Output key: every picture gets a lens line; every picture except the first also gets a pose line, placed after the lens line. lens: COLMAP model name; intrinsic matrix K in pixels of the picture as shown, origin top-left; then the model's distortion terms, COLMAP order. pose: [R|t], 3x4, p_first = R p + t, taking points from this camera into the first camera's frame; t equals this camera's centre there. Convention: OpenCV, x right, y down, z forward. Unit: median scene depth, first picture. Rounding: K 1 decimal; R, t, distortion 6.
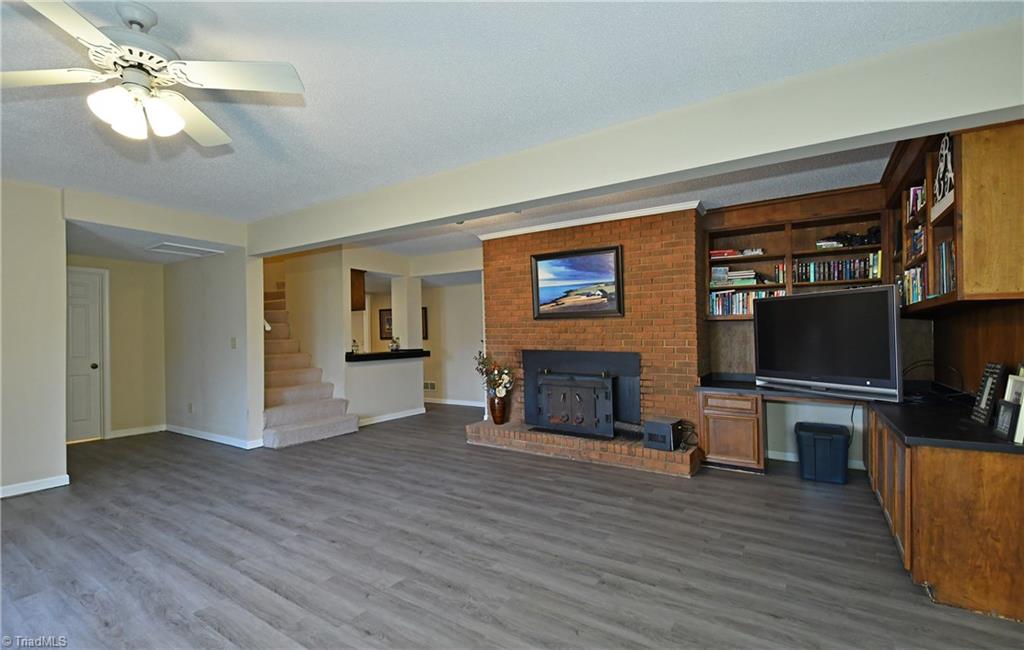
lens RADIAL K [[457.5, 0, 510.6], [0, 457.5, 360.4], [0, 0, 1]] dist [0.008299, -0.000496]
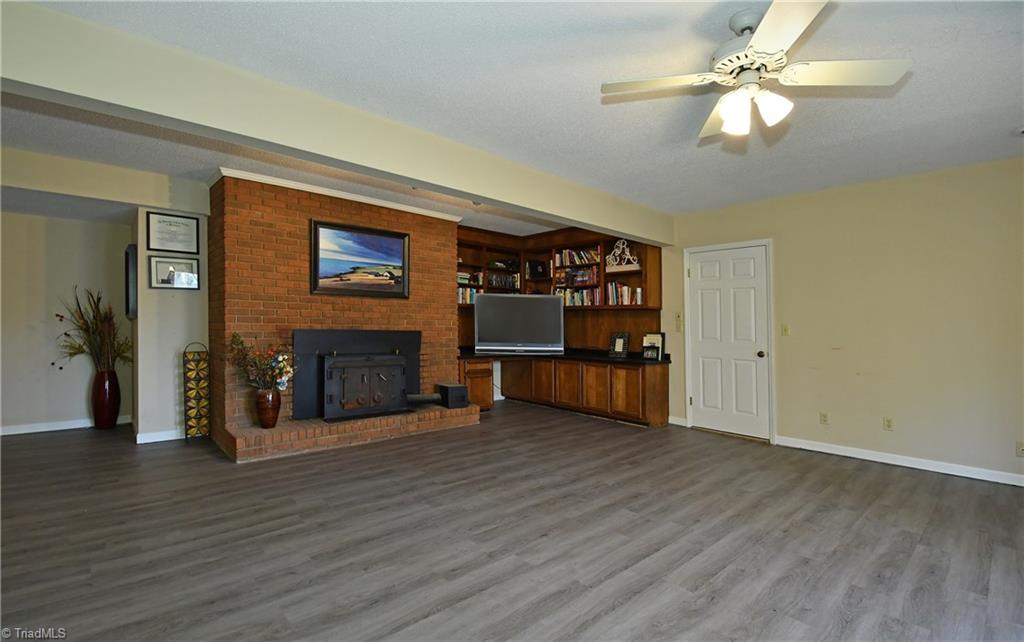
lens RADIAL K [[452.8, 0, 512.0], [0, 452.8, 321.0], [0, 0, 1]] dist [0.001138, -0.000097]
pose [[0.257275, 0.018440, 0.966162, -0.862645], [0.030577, 0.999162, -0.027212, -0.005359], [-0.965854, 0.036543, 0.256496, 0.550018]]
